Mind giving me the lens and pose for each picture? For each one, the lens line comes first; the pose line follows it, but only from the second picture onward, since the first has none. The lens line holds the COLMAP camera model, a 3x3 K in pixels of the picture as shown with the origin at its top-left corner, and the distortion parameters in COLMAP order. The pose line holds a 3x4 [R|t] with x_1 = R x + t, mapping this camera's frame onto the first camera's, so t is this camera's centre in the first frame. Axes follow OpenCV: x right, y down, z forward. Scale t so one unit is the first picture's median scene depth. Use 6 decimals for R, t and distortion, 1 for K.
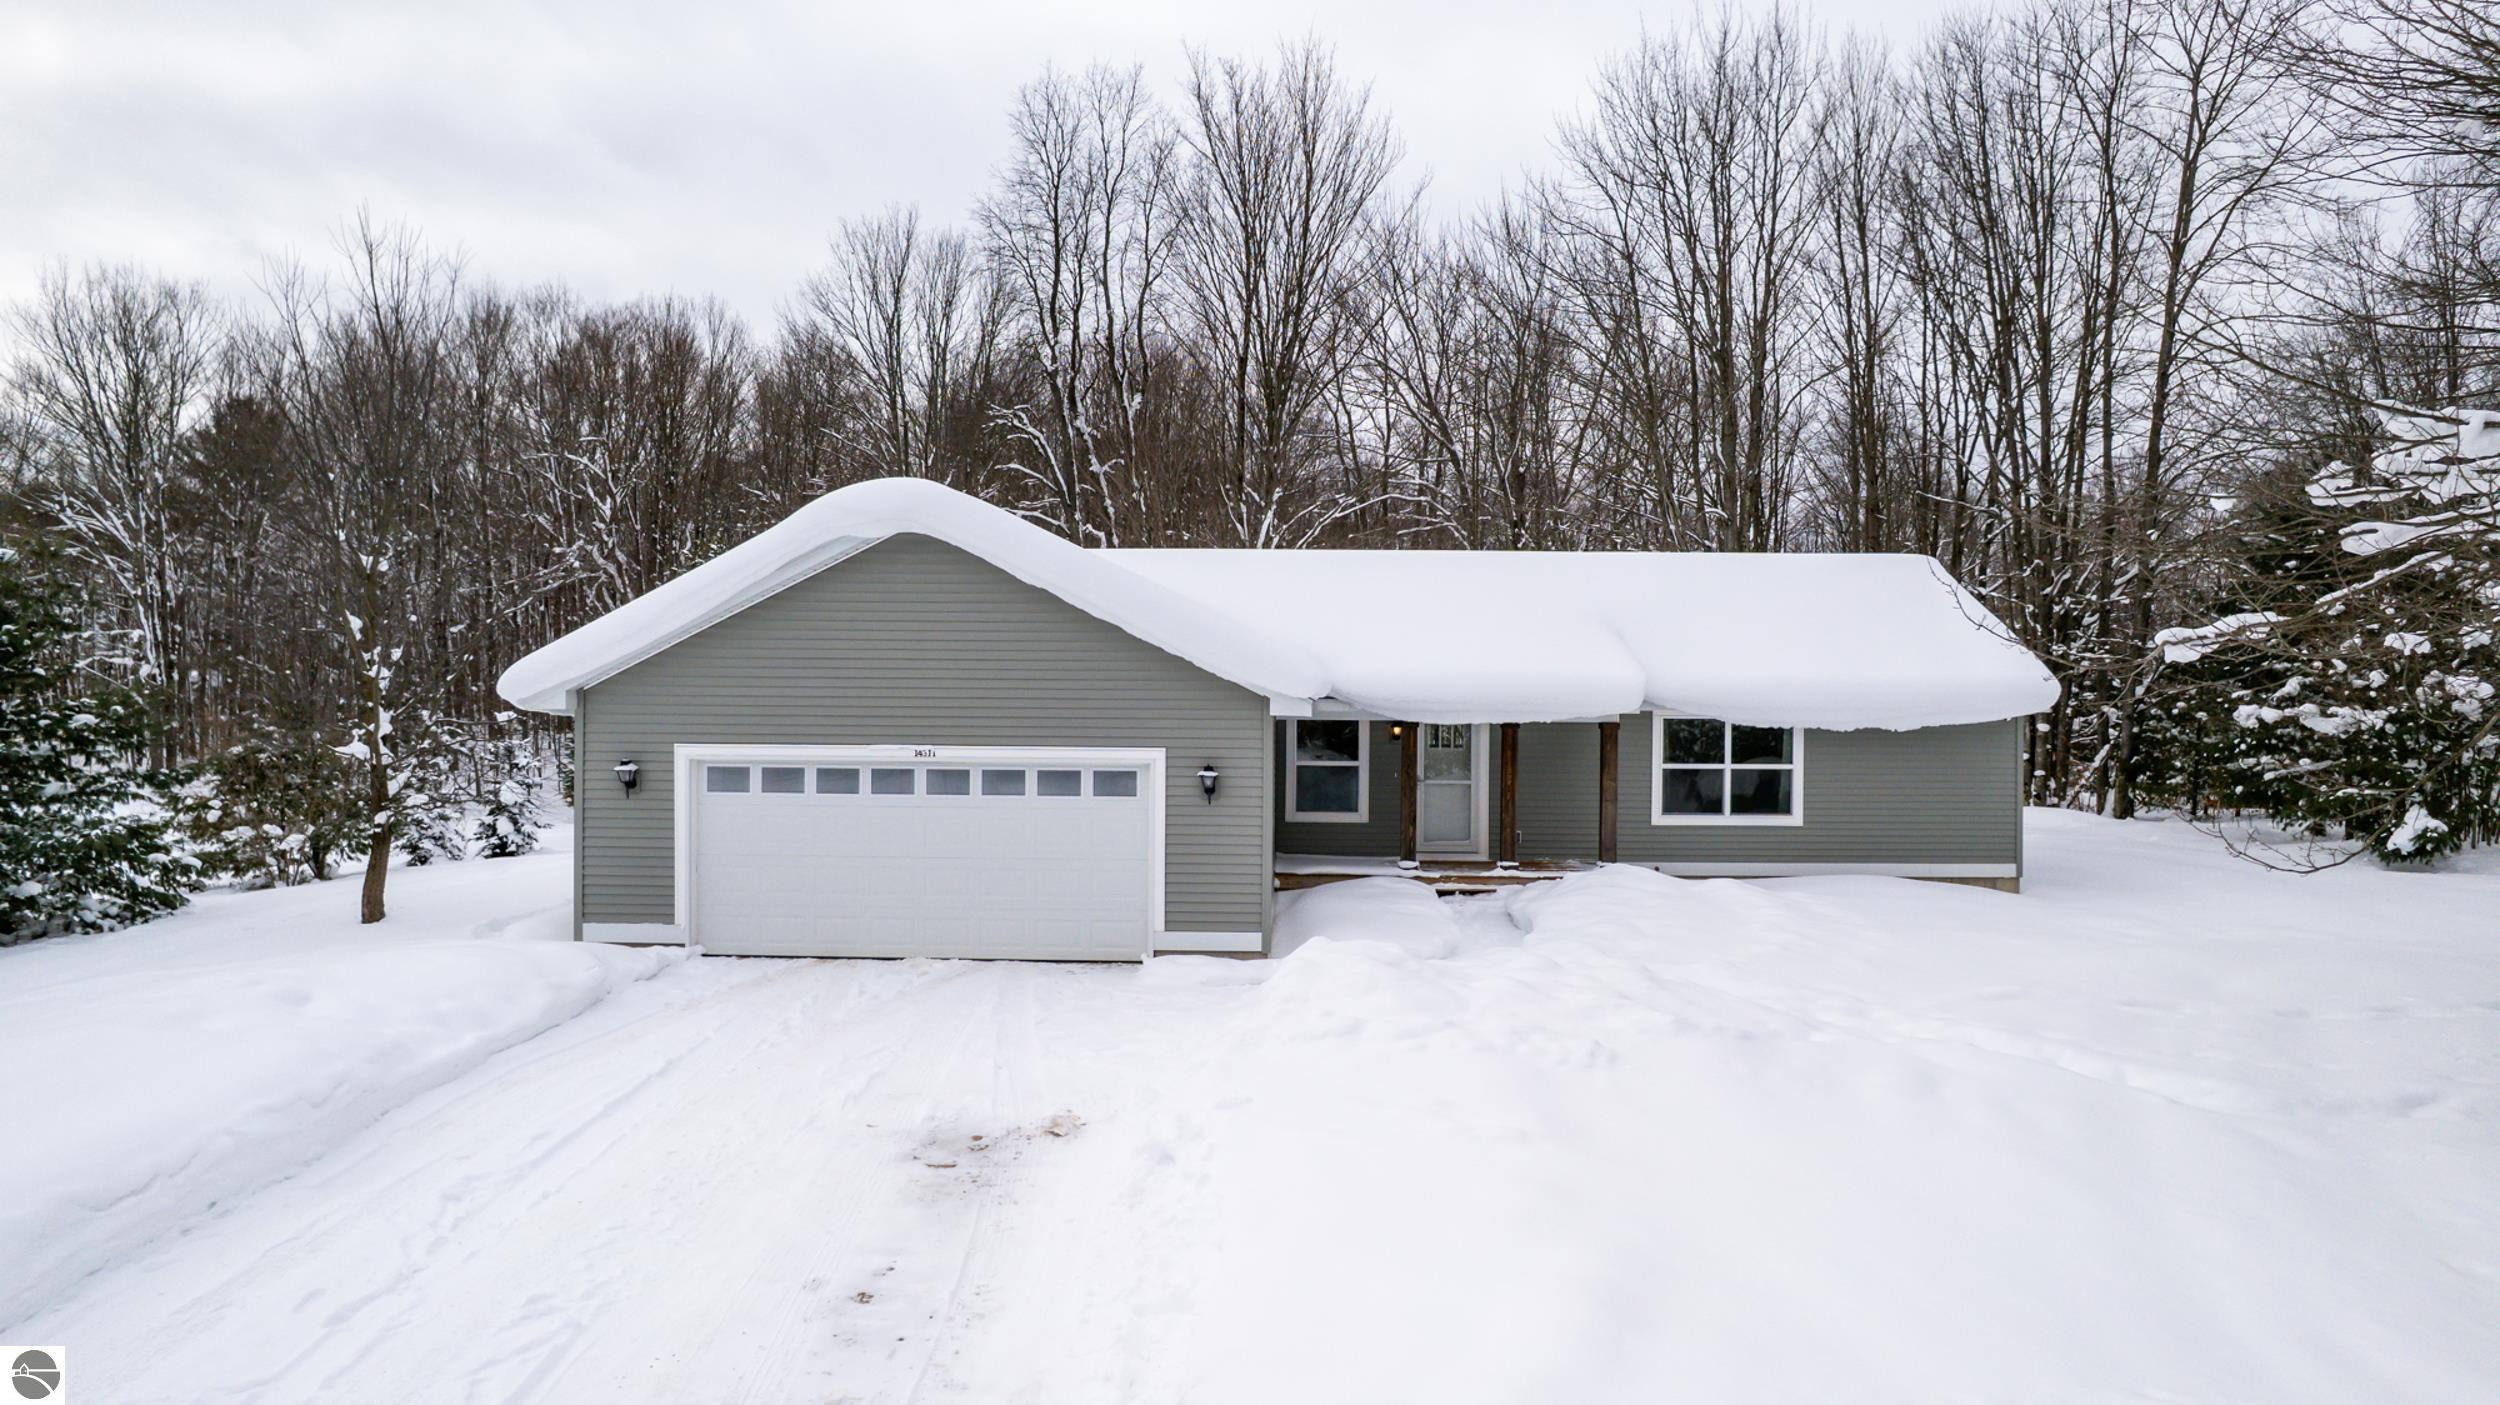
lens RADIAL K [[1556.7, 0, 1248.9], [0, 1556.7, 661.2], [0, 0, 1]] dist [-0.074589, 0.066069]
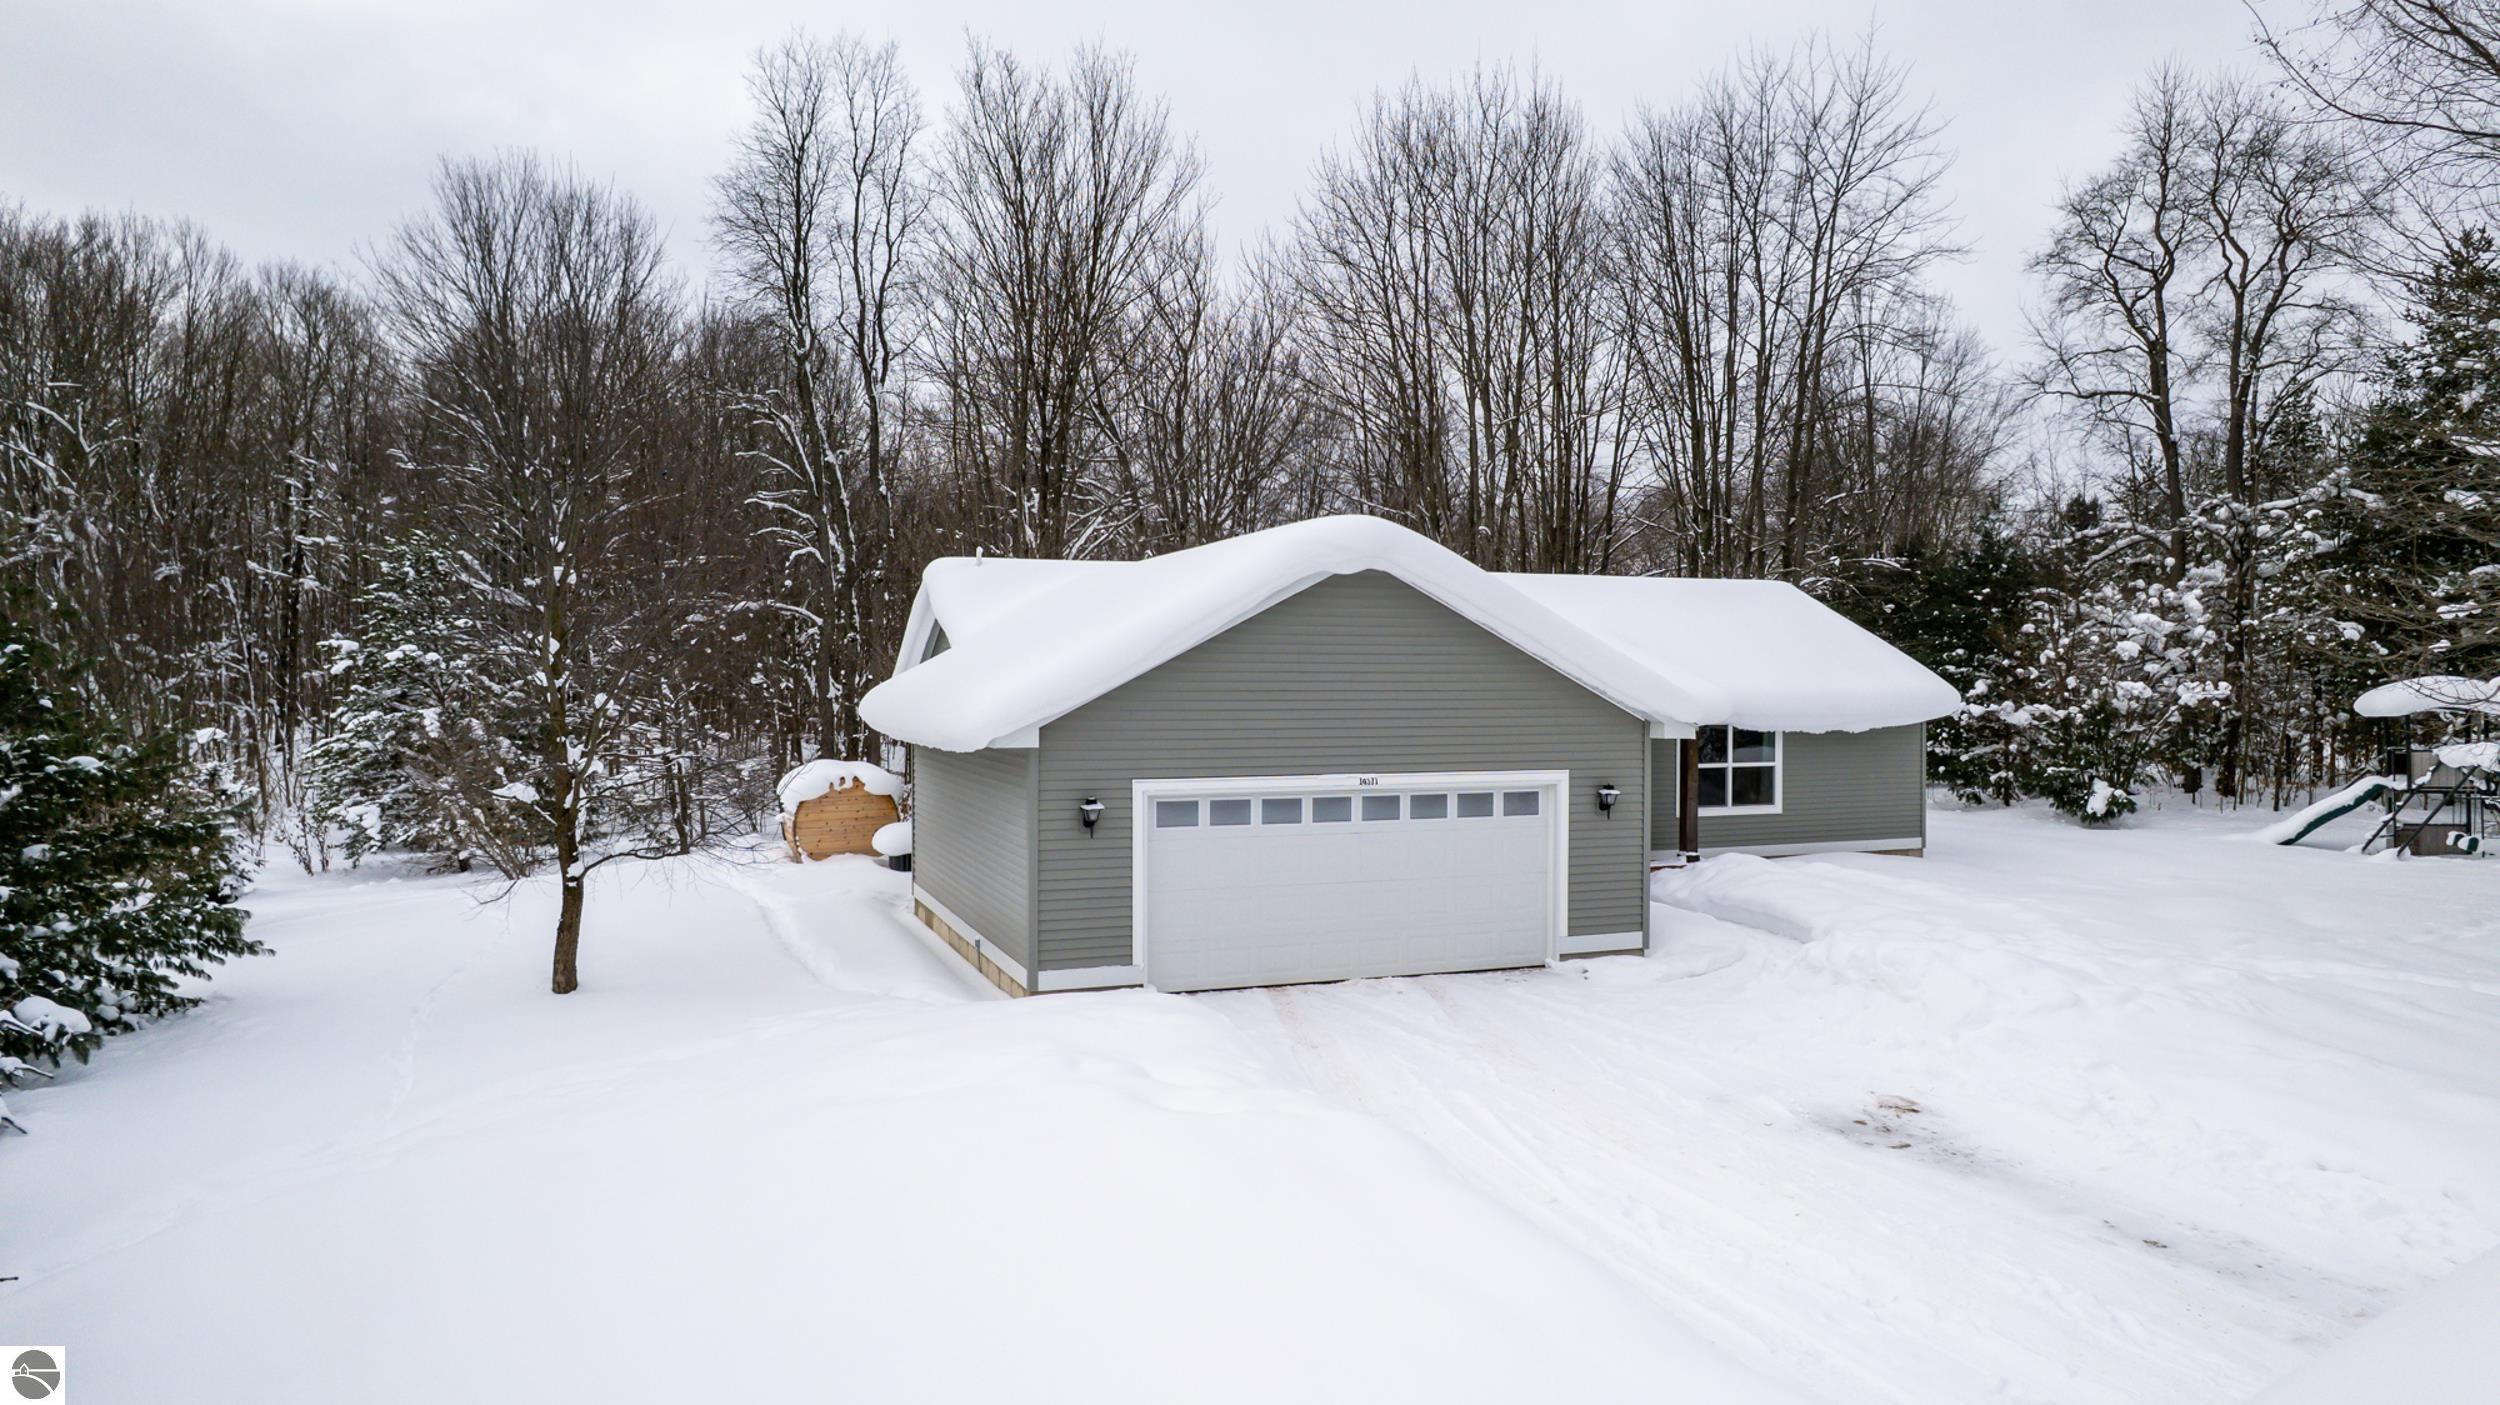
lens RADIAL K [[1556.7, 0, 1248.9], [0, 1556.7, 661.2], [0, 0, 1]] dist [-0.074589, 0.066069]
pose [[0.931360, -0.001813, 0.364096, -0.657997], [-0.001981, 0.999948, 0.010047, -0.030996], [-0.364095, -0.010078, 0.931307, 0.062126]]
